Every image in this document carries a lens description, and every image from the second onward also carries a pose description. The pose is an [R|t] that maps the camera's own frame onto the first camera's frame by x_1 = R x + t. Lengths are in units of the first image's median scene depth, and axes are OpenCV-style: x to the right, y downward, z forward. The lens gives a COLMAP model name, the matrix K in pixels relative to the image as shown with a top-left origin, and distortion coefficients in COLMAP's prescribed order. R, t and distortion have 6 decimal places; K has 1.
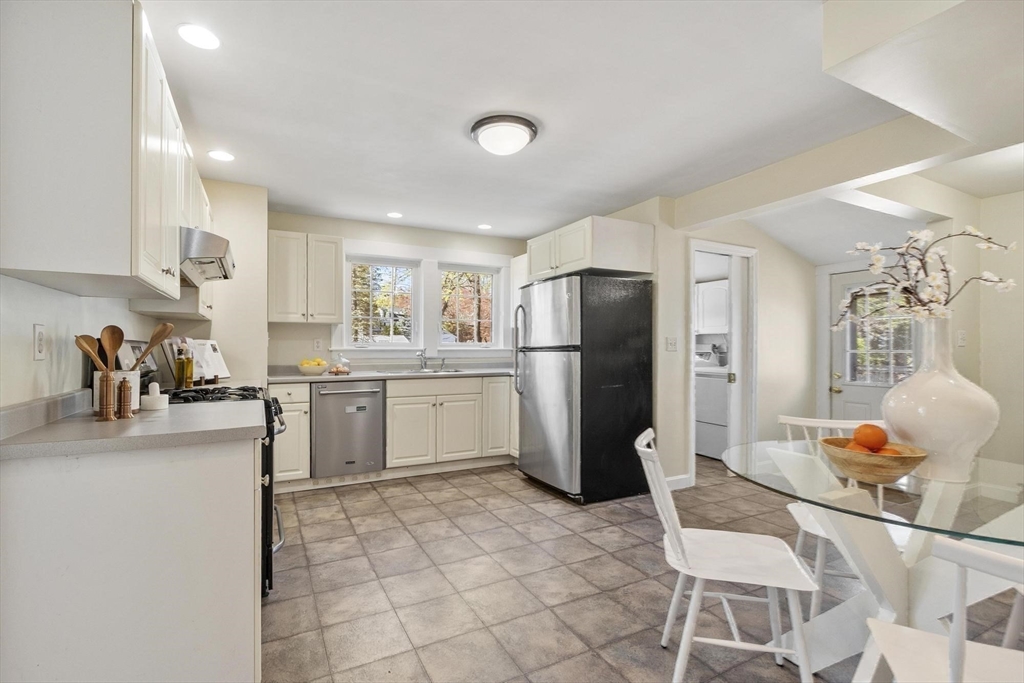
lens RADIAL K [[452.2, 0, 489.8], [0, 452.2, 346.5], [0, 0, 1]] dist [0.003296, 0.000293]
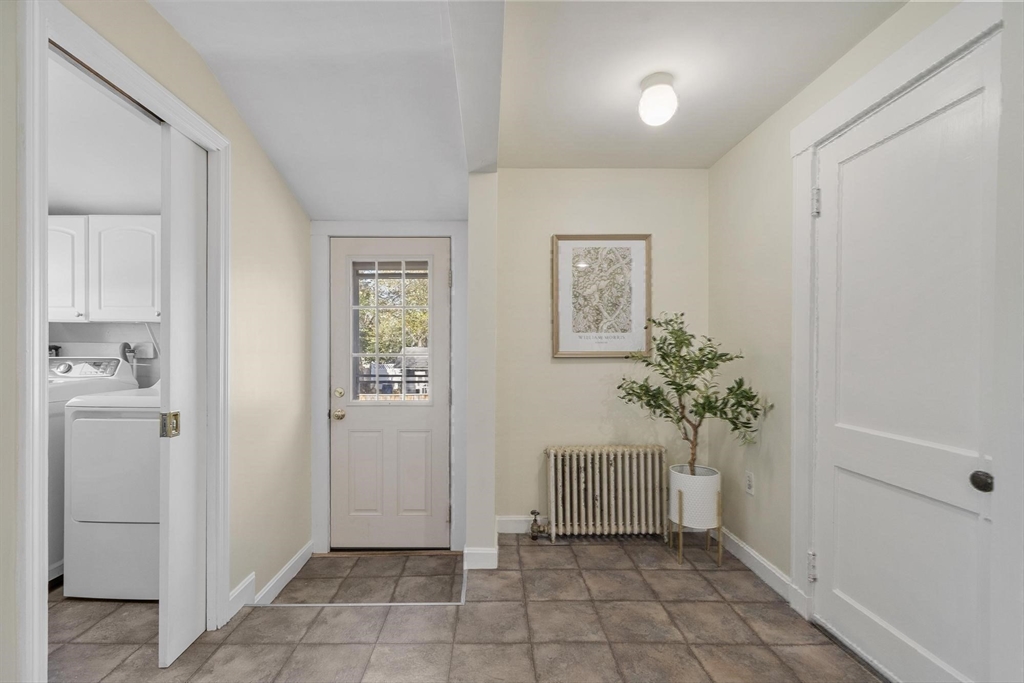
lens RADIAL K [[462.3, 0, 489.8], [0, 462.3, 348.3], [0, 0, 1]] dist [0.001251, 0.000044]
pose [[0.437233, 0.003743, 0.899341, 0.285140], [-0.003747, 0.999990, -0.002341, 0.000645], [-0.899341, -0.002346, 0.437243, 0.558962]]
